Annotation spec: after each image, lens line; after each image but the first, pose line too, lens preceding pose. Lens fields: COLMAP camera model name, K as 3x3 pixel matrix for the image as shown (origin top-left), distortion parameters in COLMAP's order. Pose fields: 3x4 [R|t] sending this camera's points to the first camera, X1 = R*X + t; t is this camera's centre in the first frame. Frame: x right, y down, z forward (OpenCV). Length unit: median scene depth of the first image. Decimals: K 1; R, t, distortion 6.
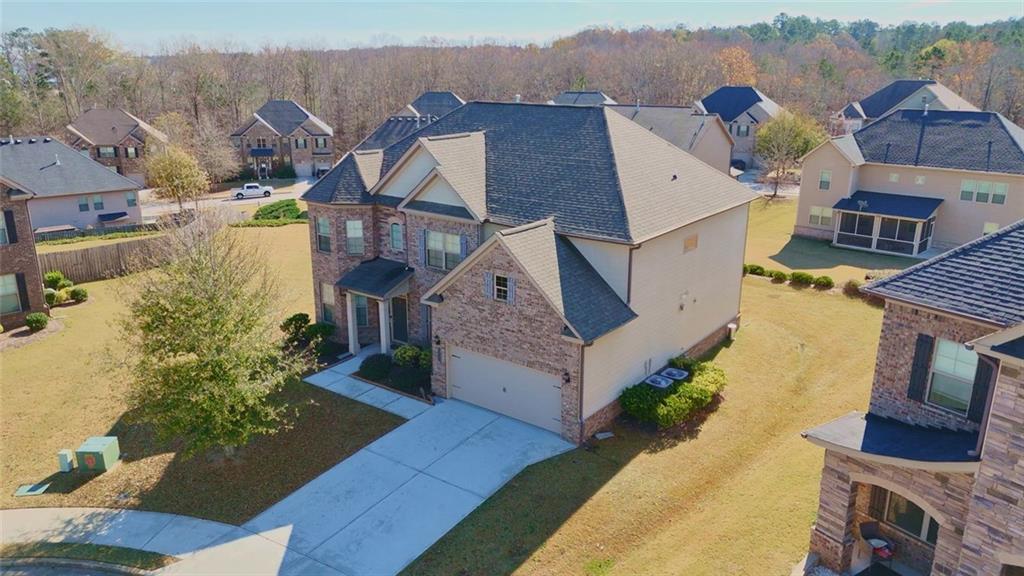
lens RADIAL K [[766.7, 0, 512.0], [0, 766.7, 288.0], [0, 0, 1]] dist [-0.002307, -0.002509]
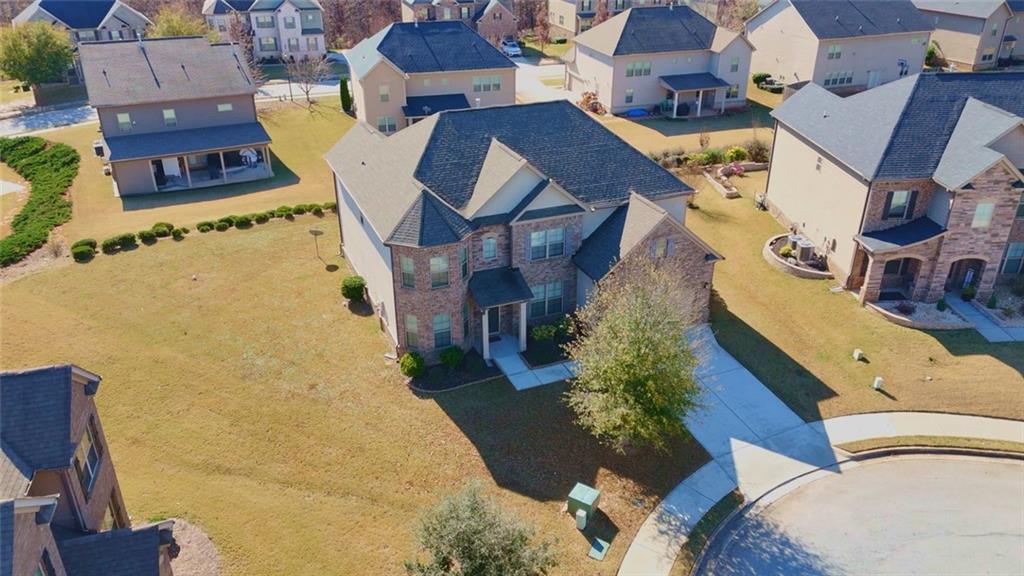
lens RADIAL K [[827.8, 0, 512.0], [0, 827.8, 288.0], [0, 0, 1]] dist [0.002654, -0.000038]
pose [[0.504637, -0.379585, 0.775408, -1.330626], [0.249937, 0.923929, 0.289631, -0.432562], [-0.826362, 0.047644, 0.561121, 0.347532]]
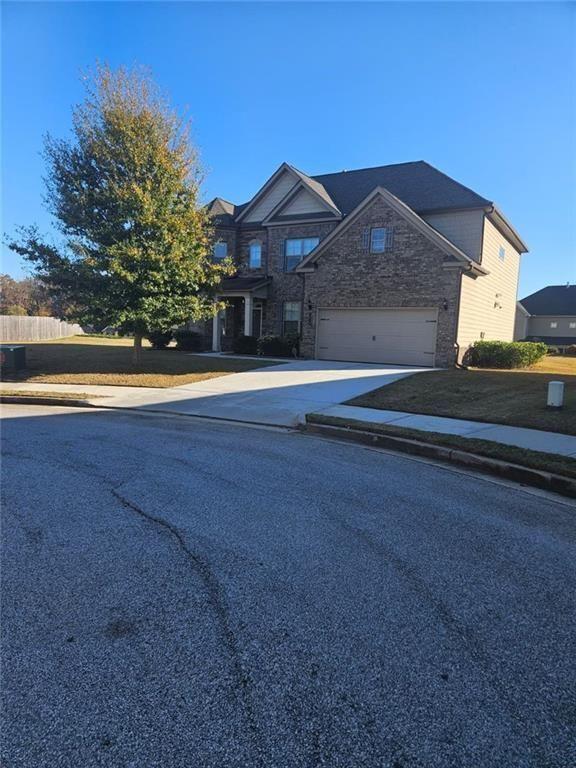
lens RADIAL K [[507.1, 0, 293.3], [0, 507.1, 384.4], [0, 0, 1]] dist [0.084438, -0.067954]
pose [[0.993836, 0.022783, 0.108495, -0.210277], [-0.001867, 0.981956, -0.189100, 0.344146], [-0.110845, 0.187732, 0.975946, 0.290760]]
